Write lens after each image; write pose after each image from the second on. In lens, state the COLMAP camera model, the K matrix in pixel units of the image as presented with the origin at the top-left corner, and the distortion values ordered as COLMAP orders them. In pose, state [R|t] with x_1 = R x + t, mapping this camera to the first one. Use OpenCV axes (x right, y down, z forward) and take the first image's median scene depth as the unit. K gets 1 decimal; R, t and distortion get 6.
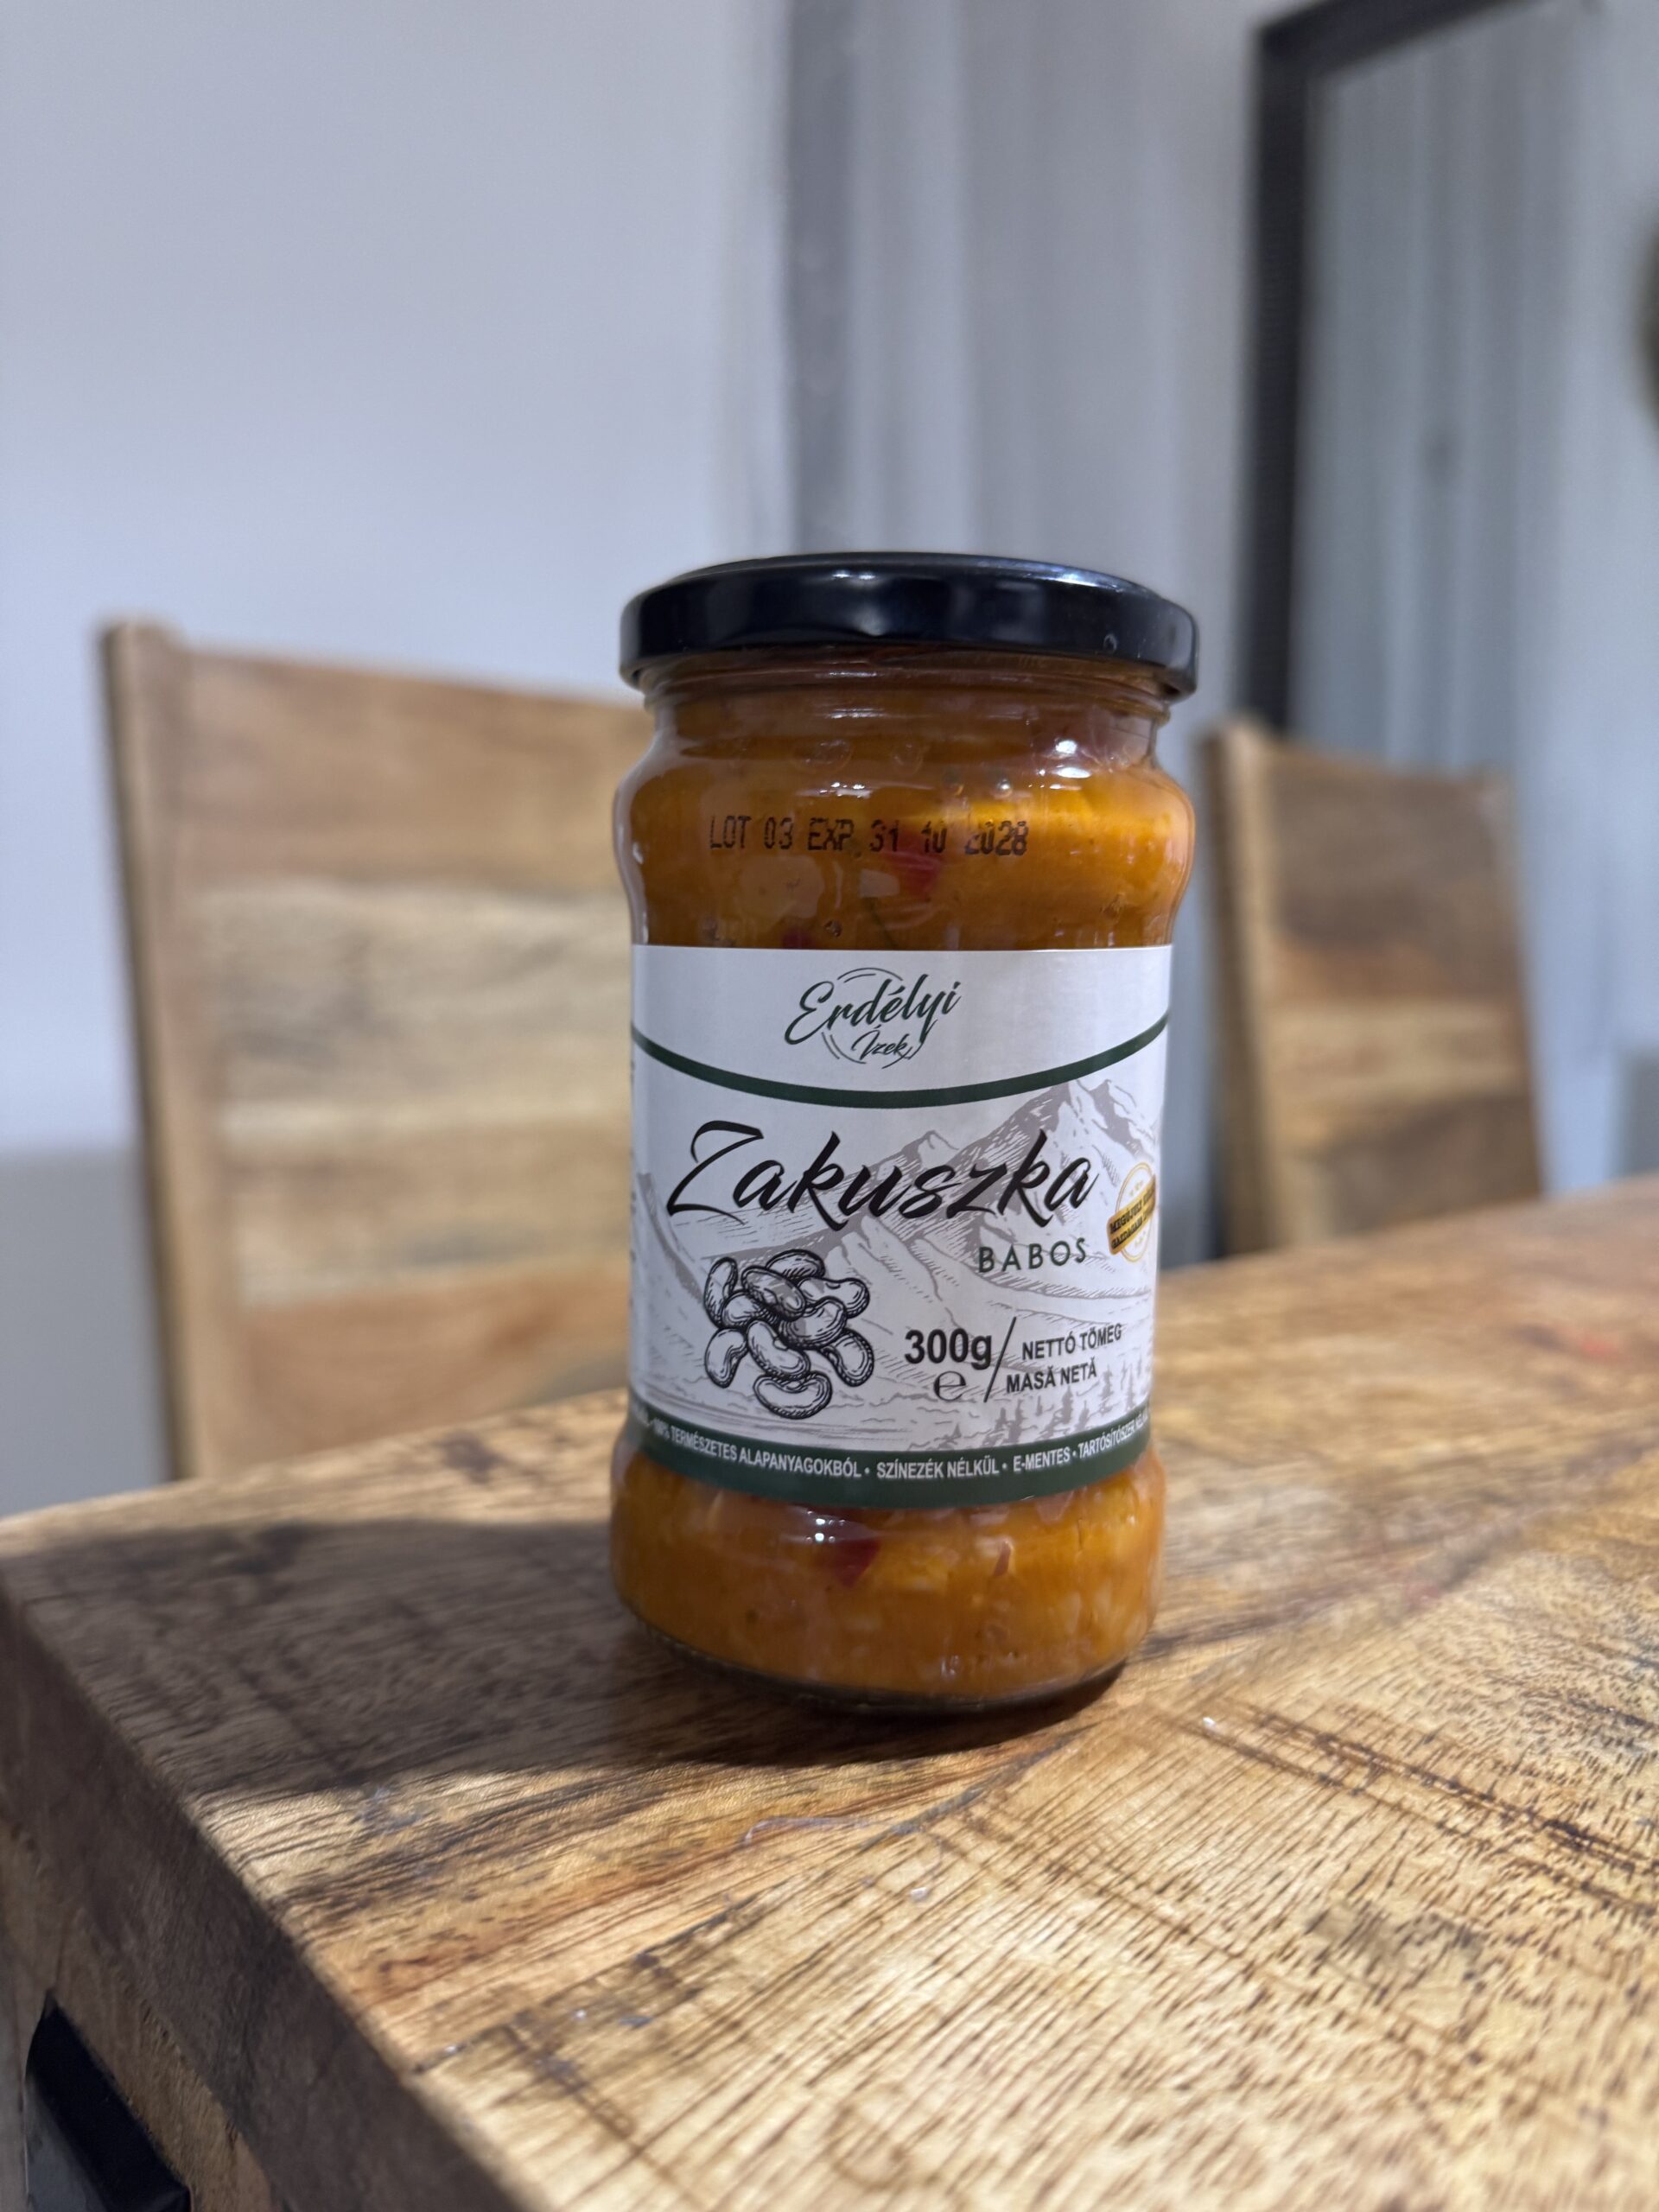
lens RADIAL K [[1715.5, 0, 820.7], [0, 1715.5, 1102.2], [0, 0, 1]] dist [-0.080625, 0.046168]
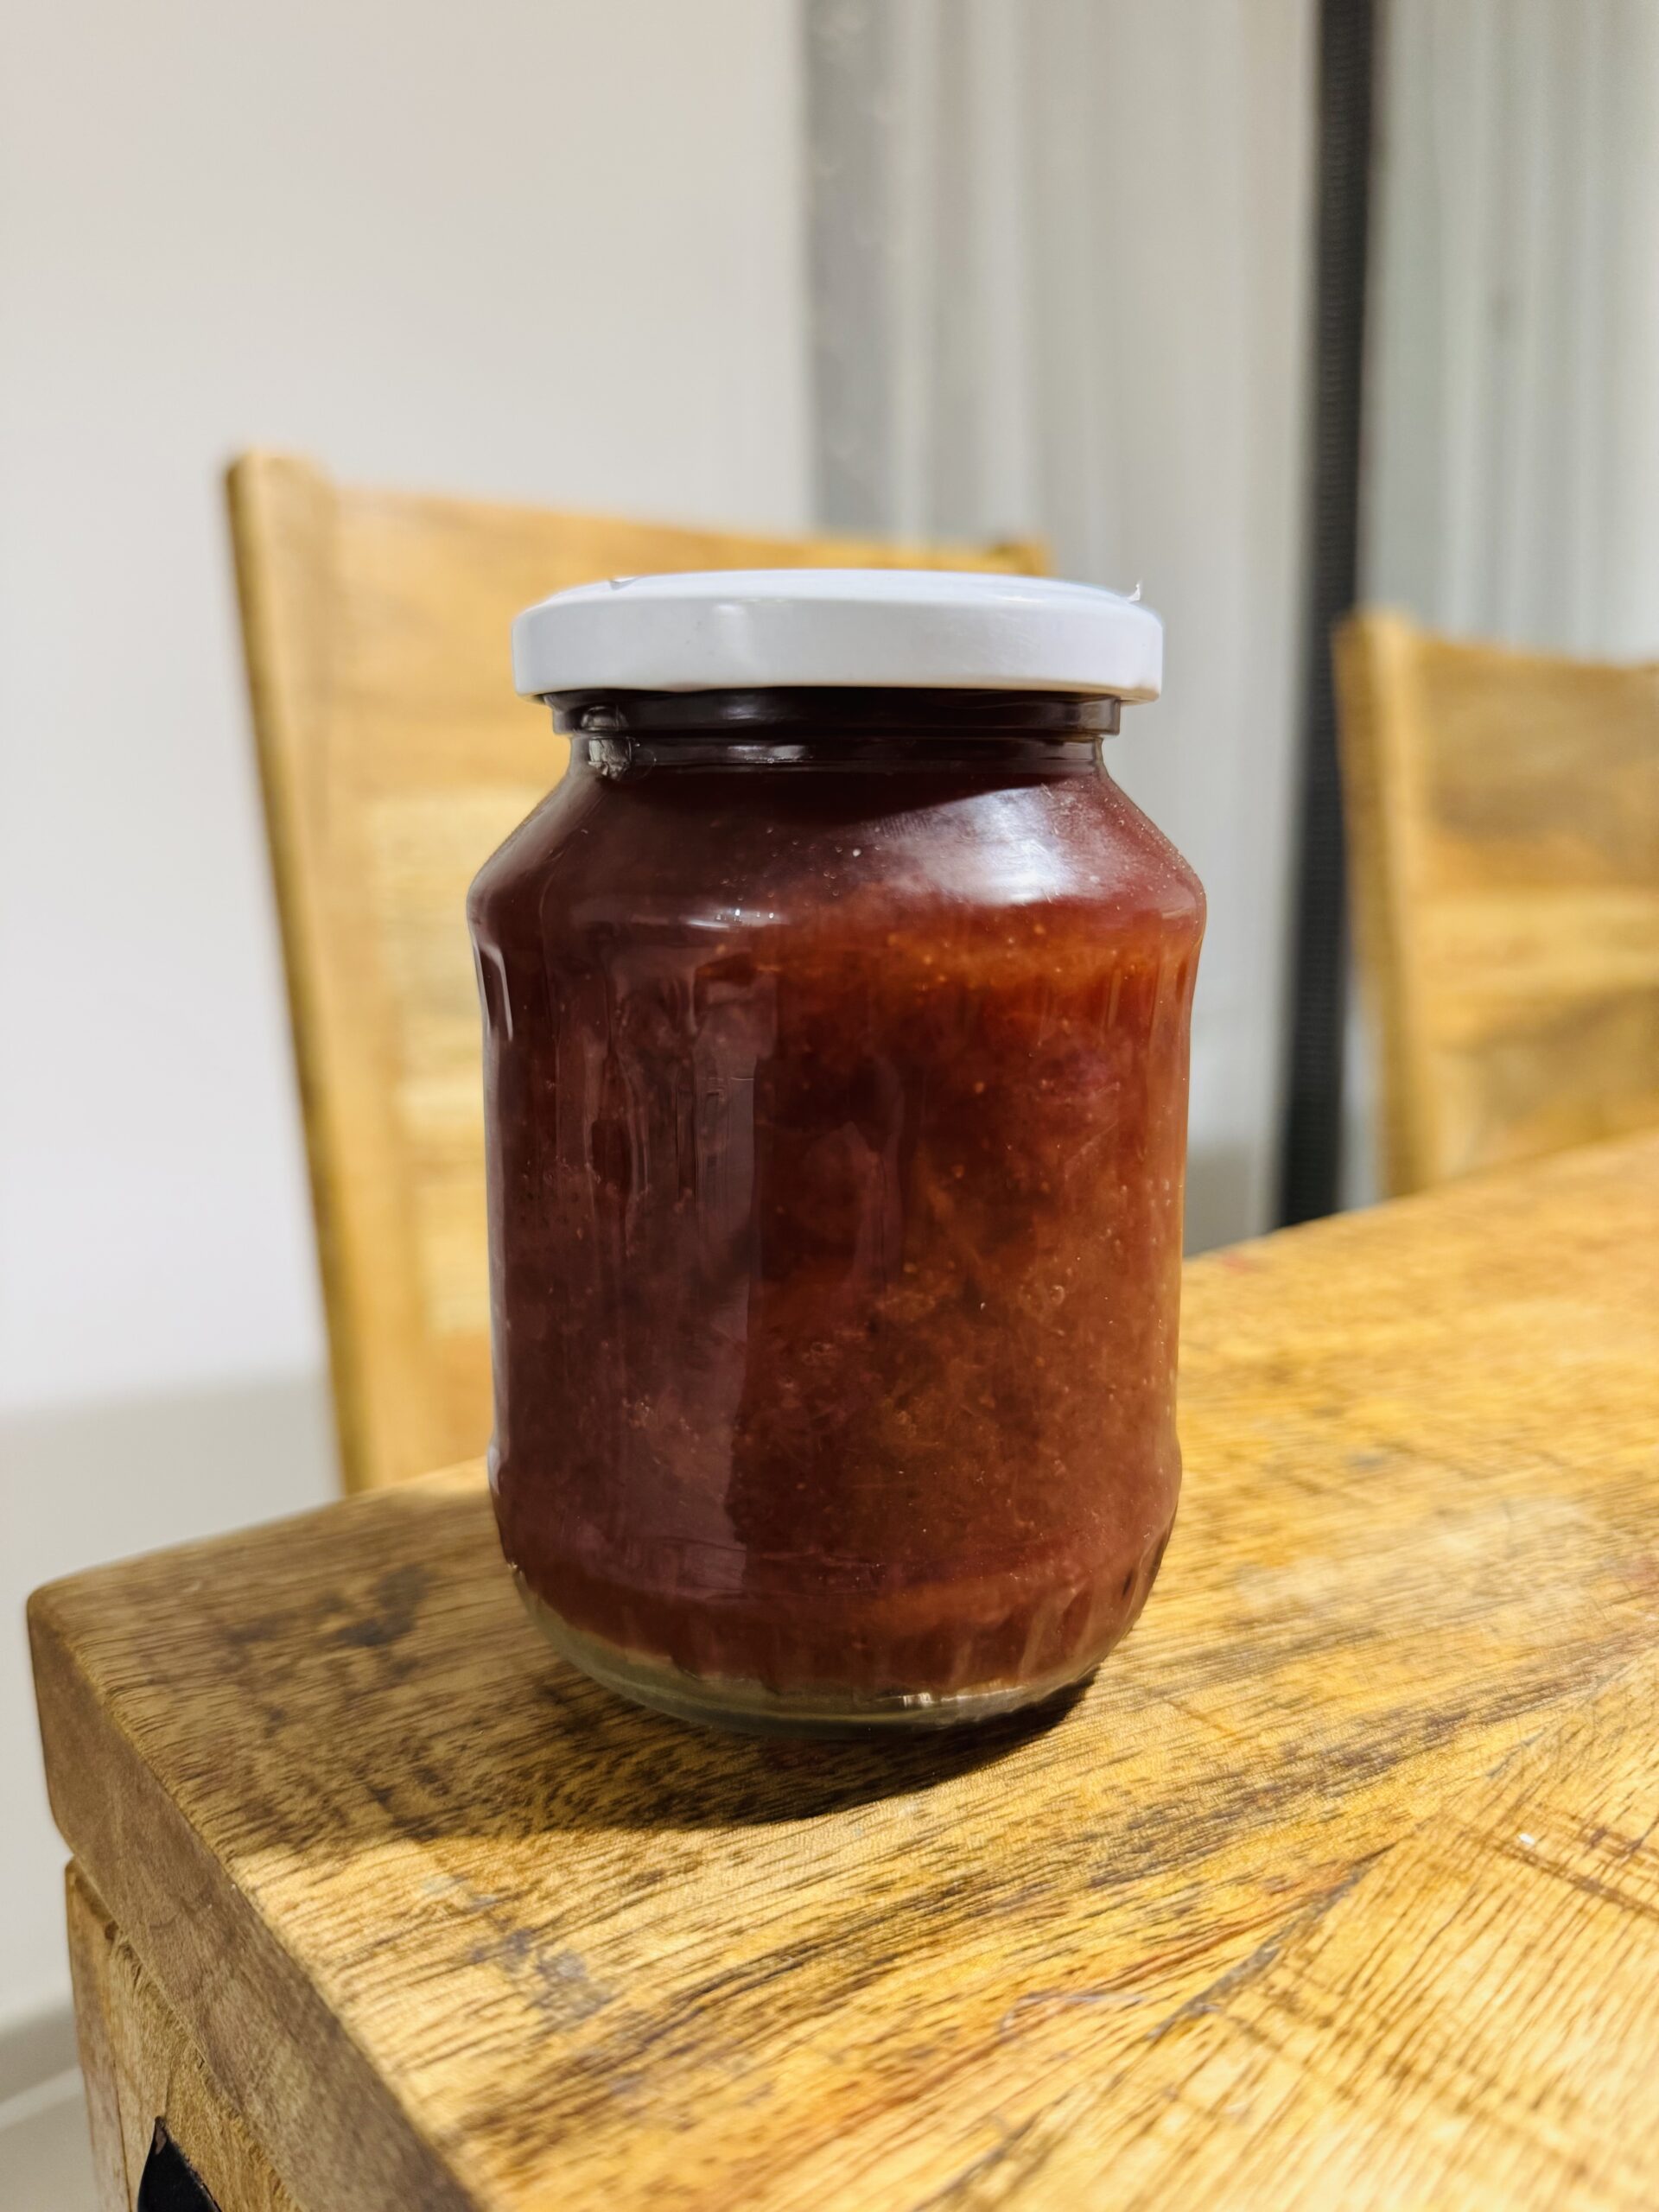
lens RADIAL K [[1724.8, 0, 812.3], [0, 1724.8, 1104.7], [0, 0, 1]] dist [-0.086766, 0.048871]
pose [[0.999411, -0.017370, -0.029598, -0.106428], [0.019157, 0.997941, 0.061207, -0.061956], [0.028474, -0.061738, 0.997686, 0.210575]]
